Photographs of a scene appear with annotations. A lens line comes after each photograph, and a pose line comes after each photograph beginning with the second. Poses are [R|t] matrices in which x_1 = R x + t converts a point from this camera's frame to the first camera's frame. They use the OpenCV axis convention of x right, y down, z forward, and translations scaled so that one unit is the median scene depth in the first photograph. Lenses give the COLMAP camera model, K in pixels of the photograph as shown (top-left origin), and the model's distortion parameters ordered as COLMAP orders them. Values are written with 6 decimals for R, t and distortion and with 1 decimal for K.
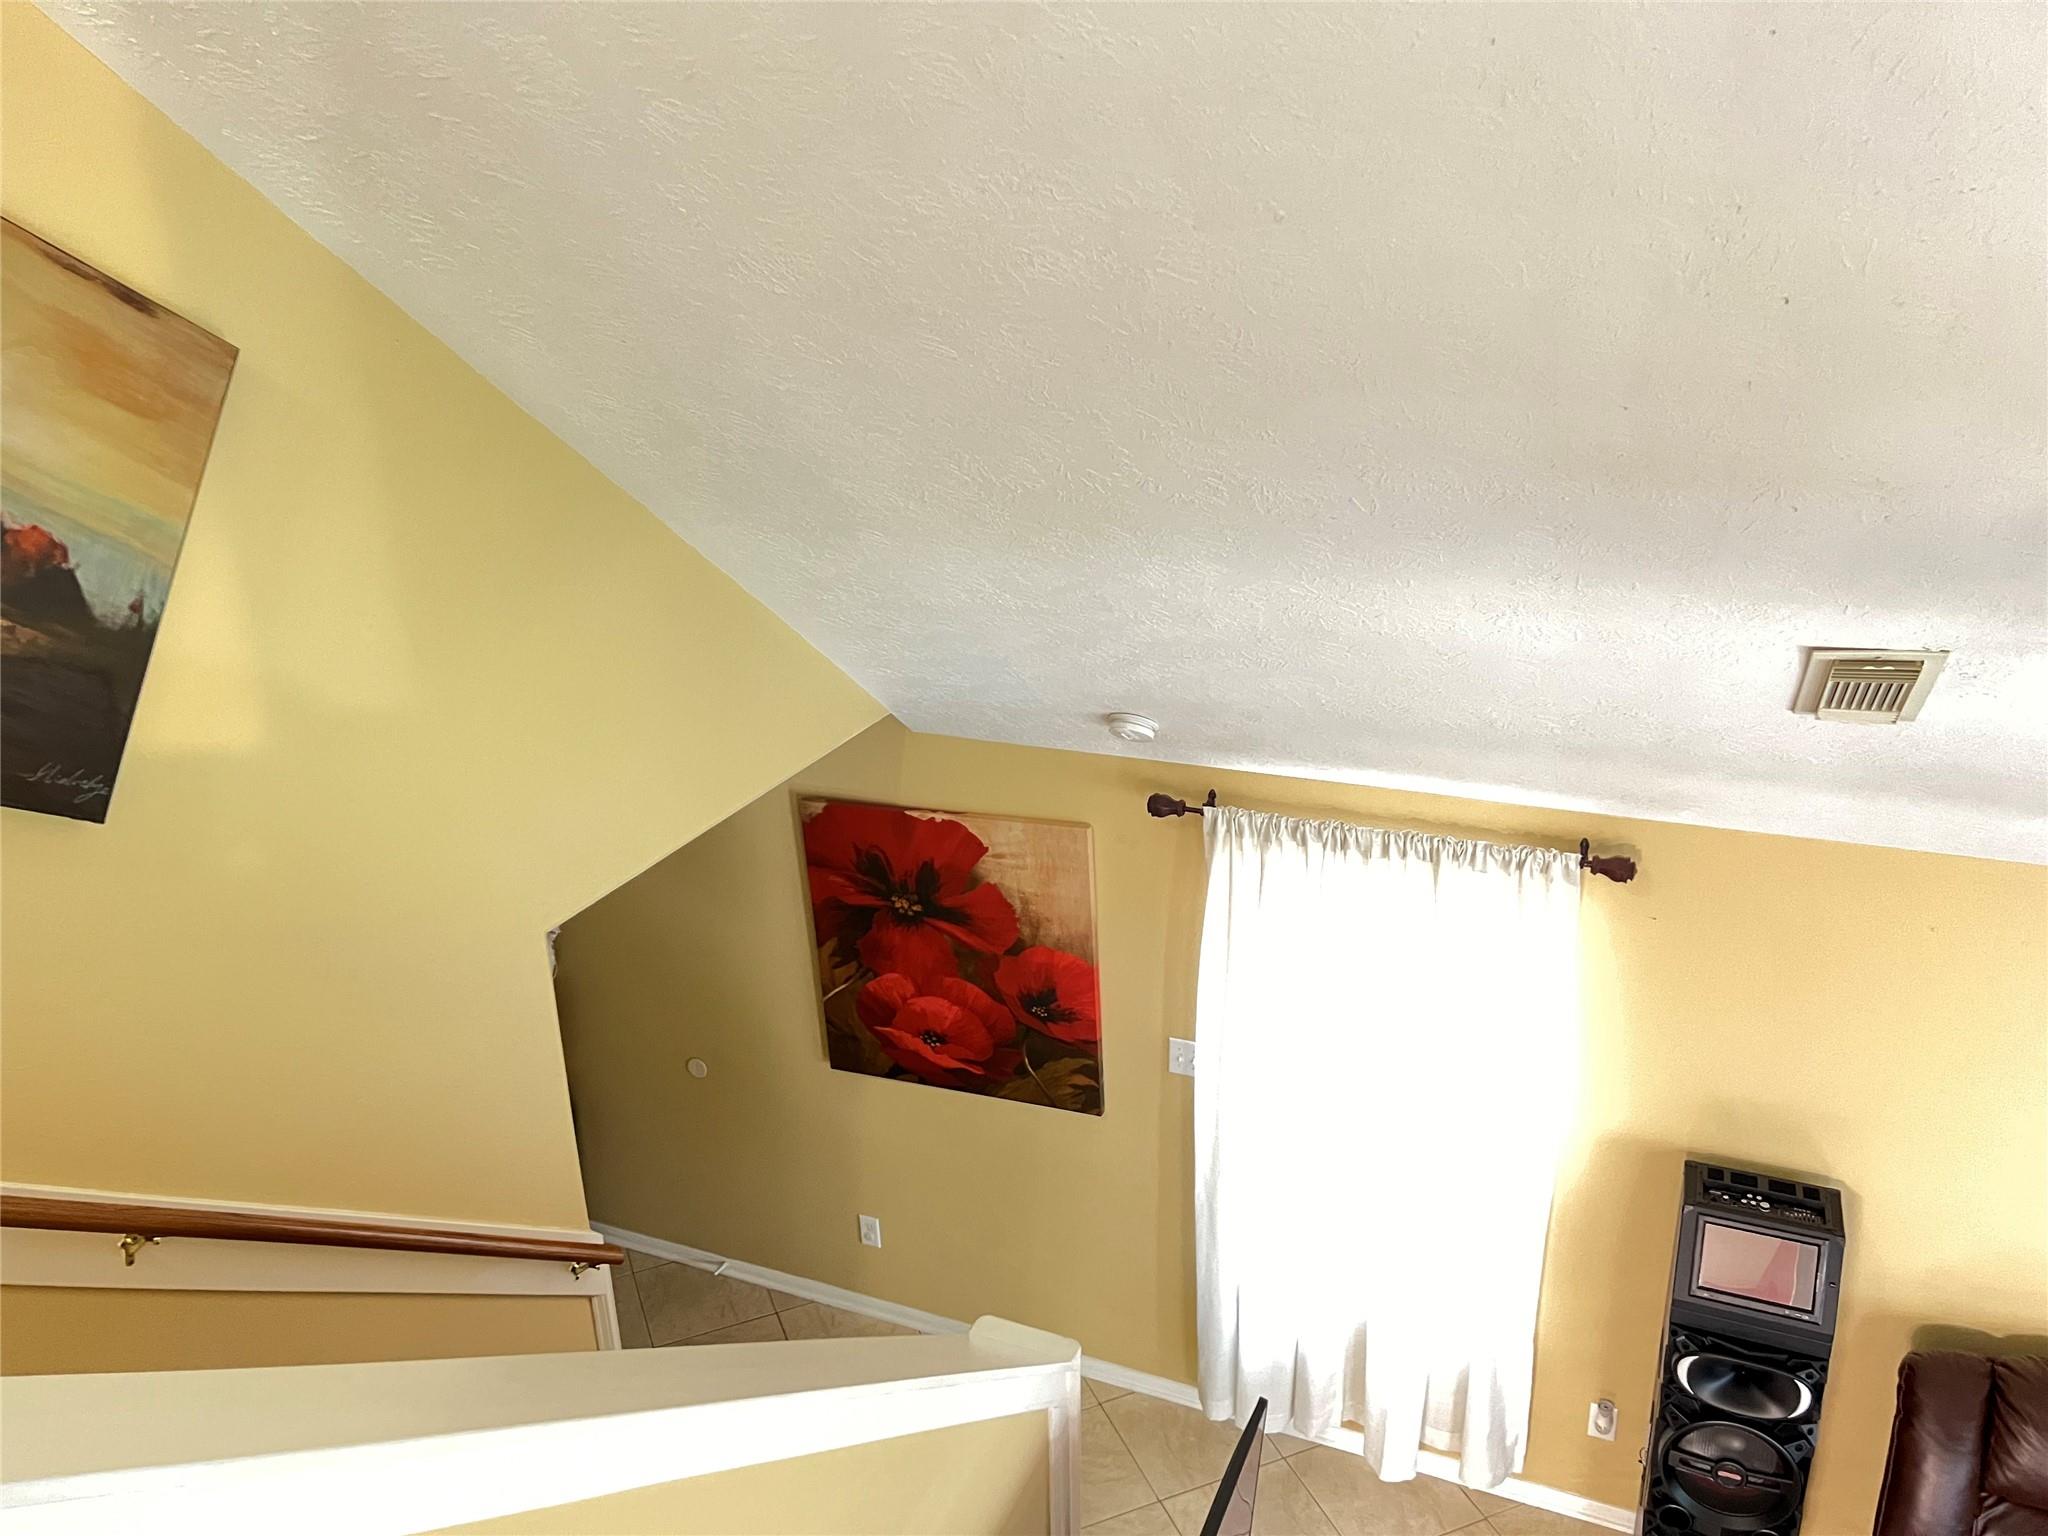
lens RADIAL K [[1540.9, 0, 1042.9], [0, 1540.9, 750.1], [0, 0, 1]] dist [0.070093, -0.073955]
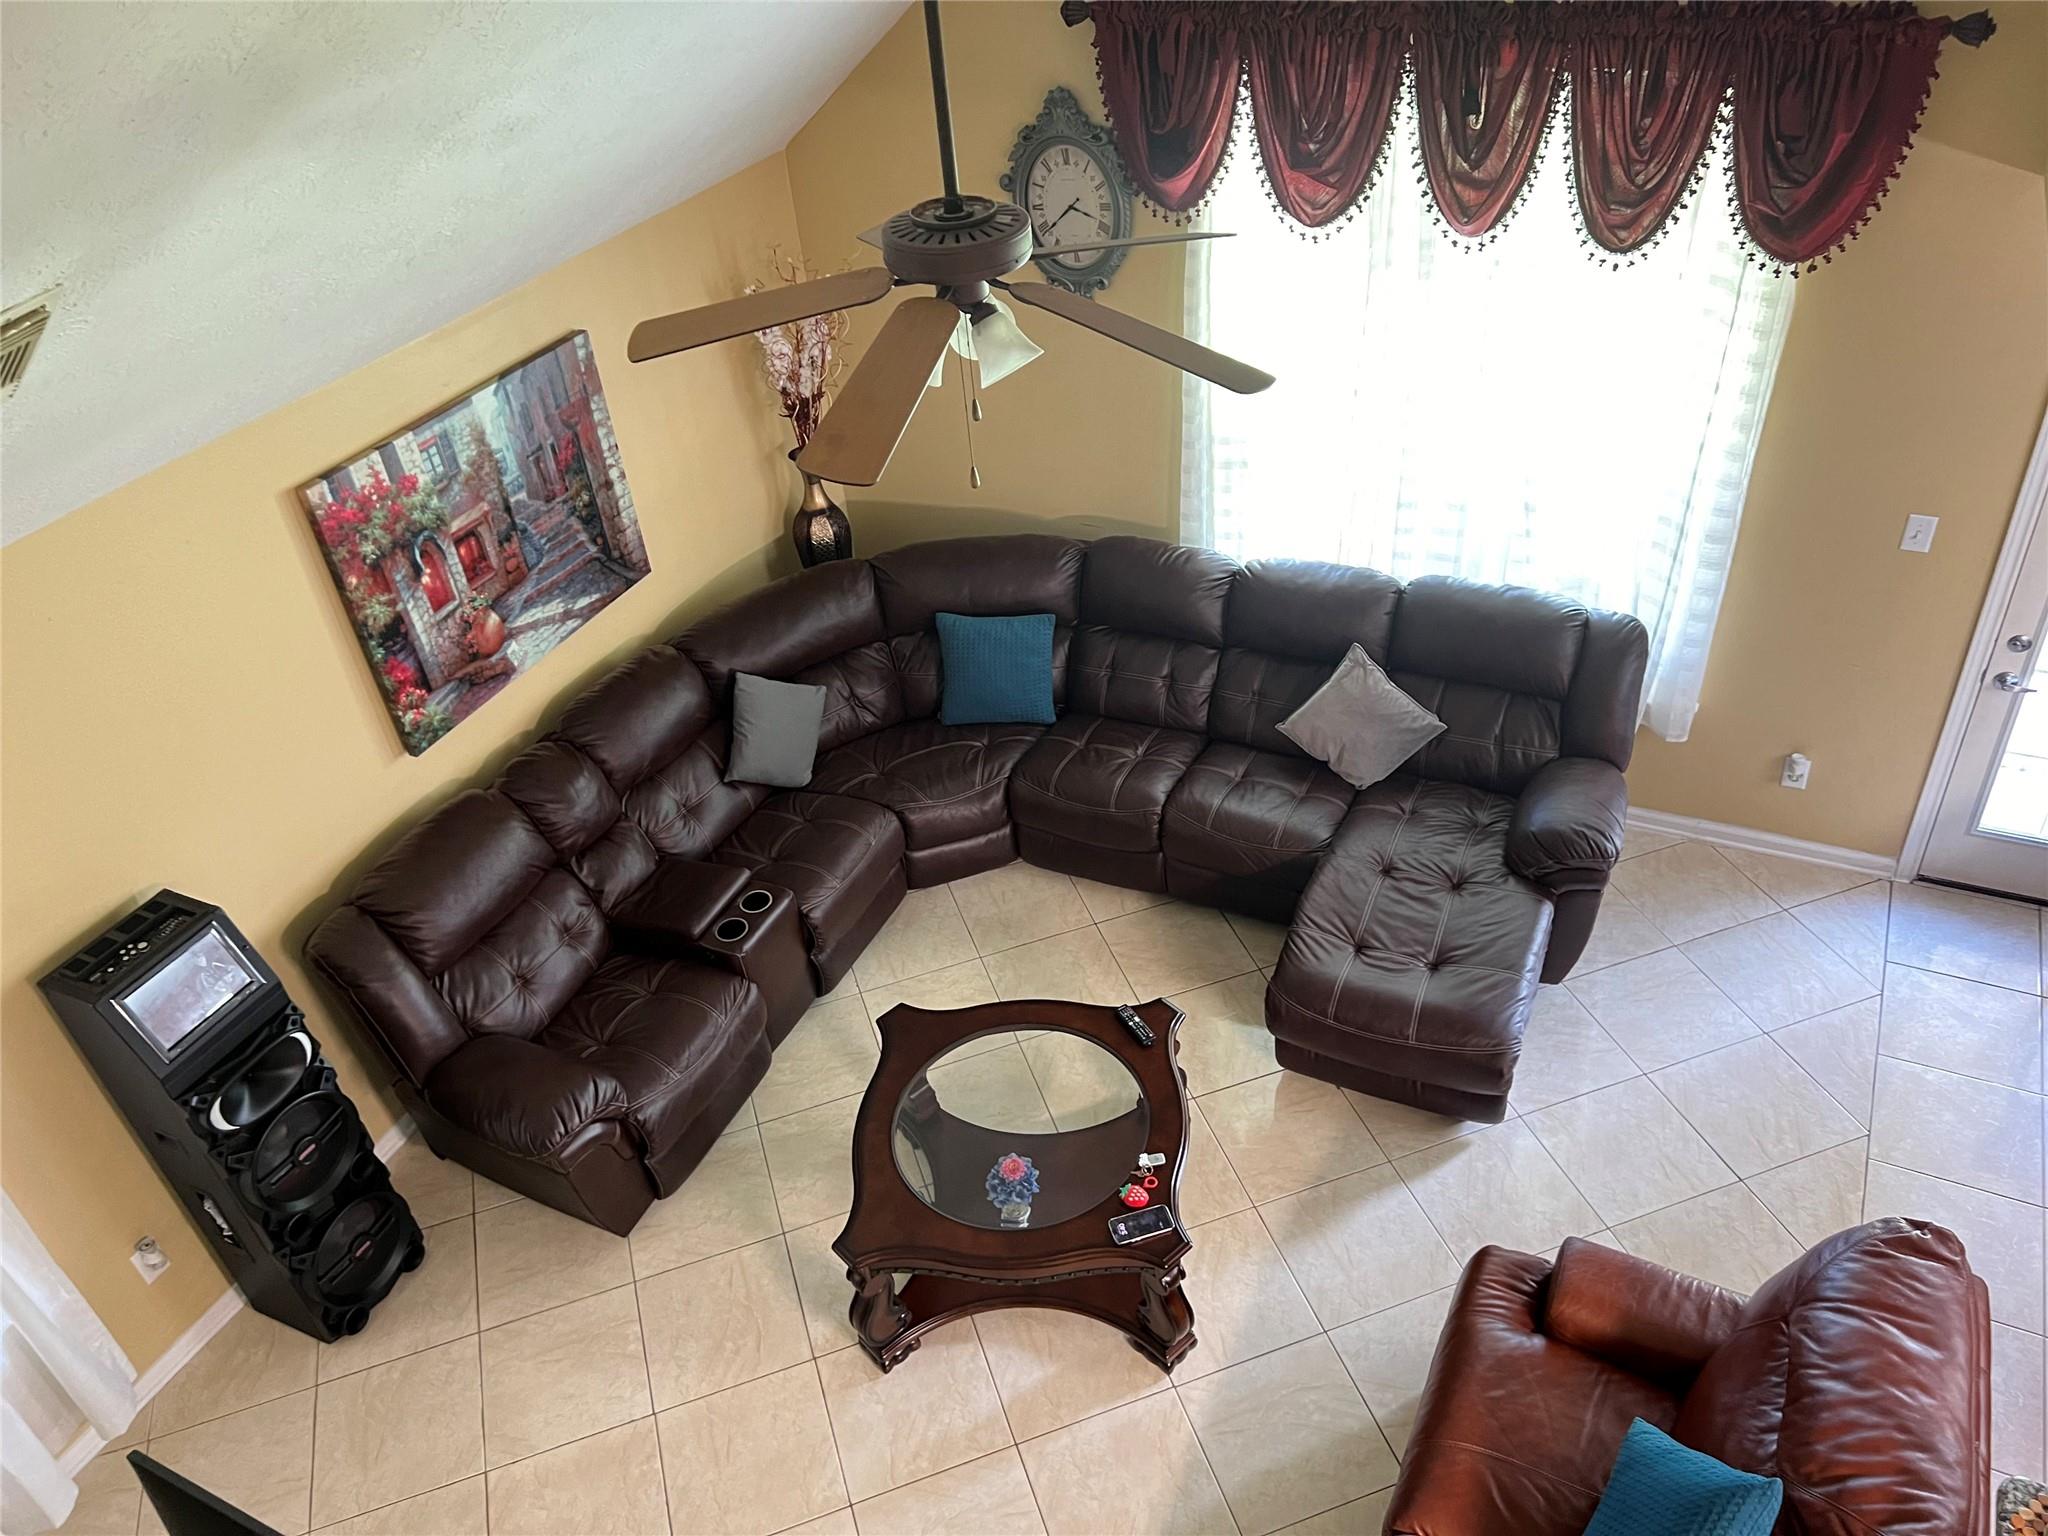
lens RADIAL K [[1540.9, 0, 1036.4], [0, 1540.9, 778.5], [0, 0, 1]] dist [0.070093, -0.073955]
pose [[0.074227, -0.593491, 0.801411, -0.178532], [0.416499, 0.748632, 0.515828, -0.044968], [-0.906101, 0.295499, 0.302757, 0.157921]]
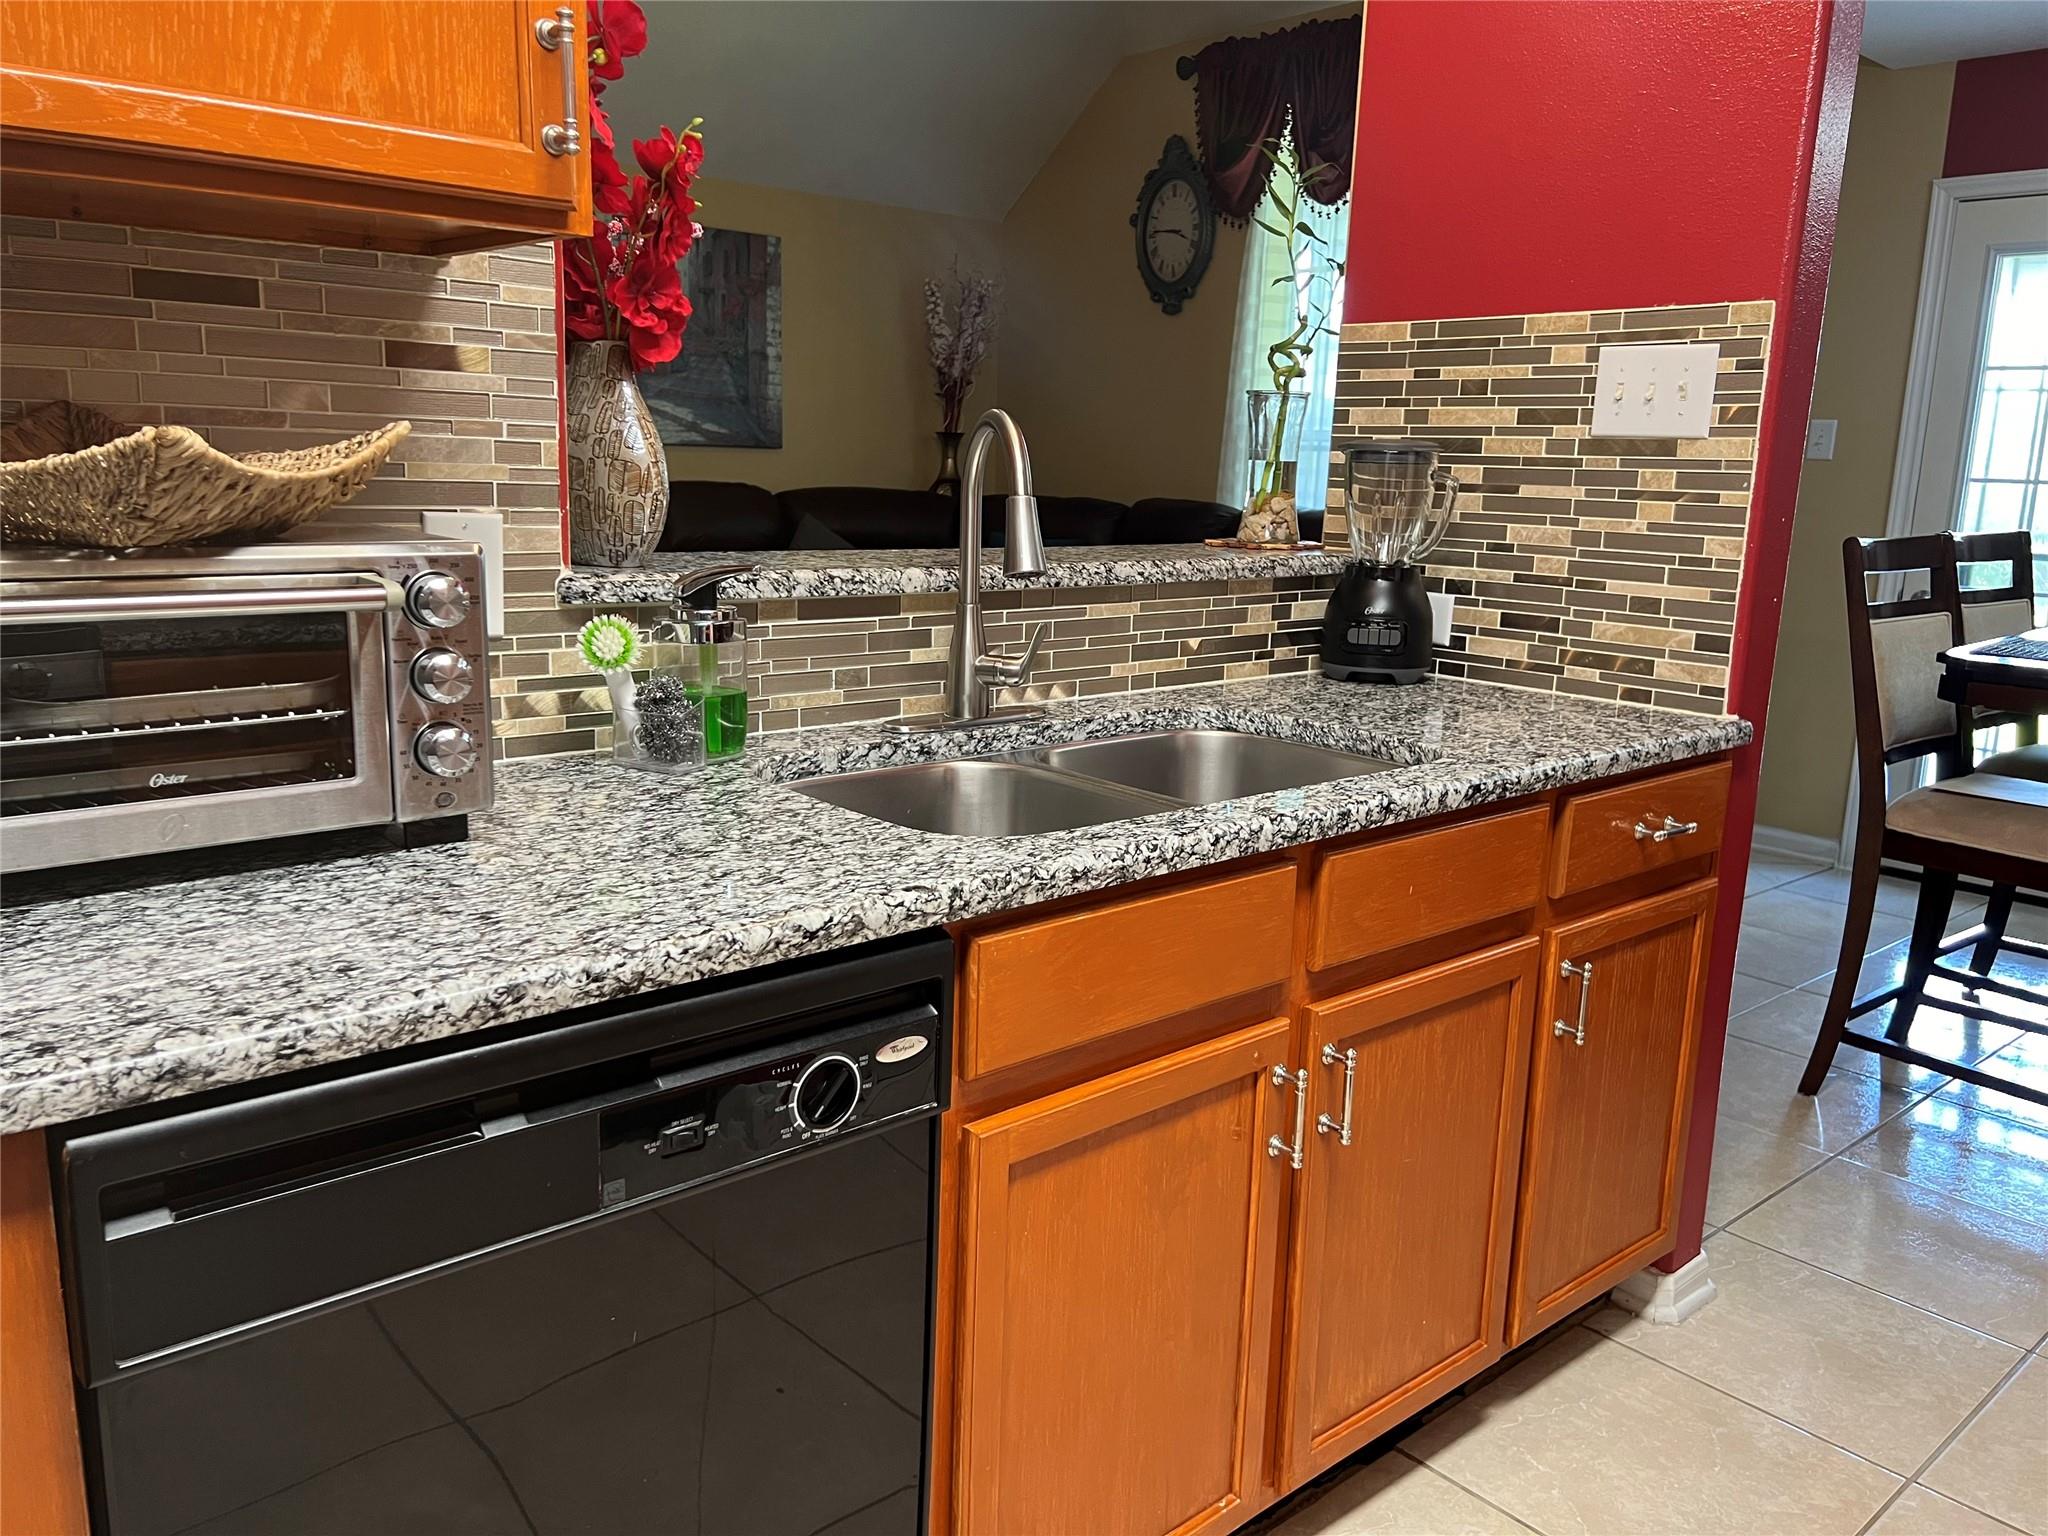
lens RADIAL K [[1540.9, 0, 1039.6], [0, 1540.9, 769.4], [0, 0, 1]] dist [0.070093, -0.073955]
pose [[0.449827, -0.149644, 0.880490, -0.394152], [0.269911, 0.962542, 0.025696, 0.655460], [-0.851354, 0.226095, 0.473368, -0.104304]]
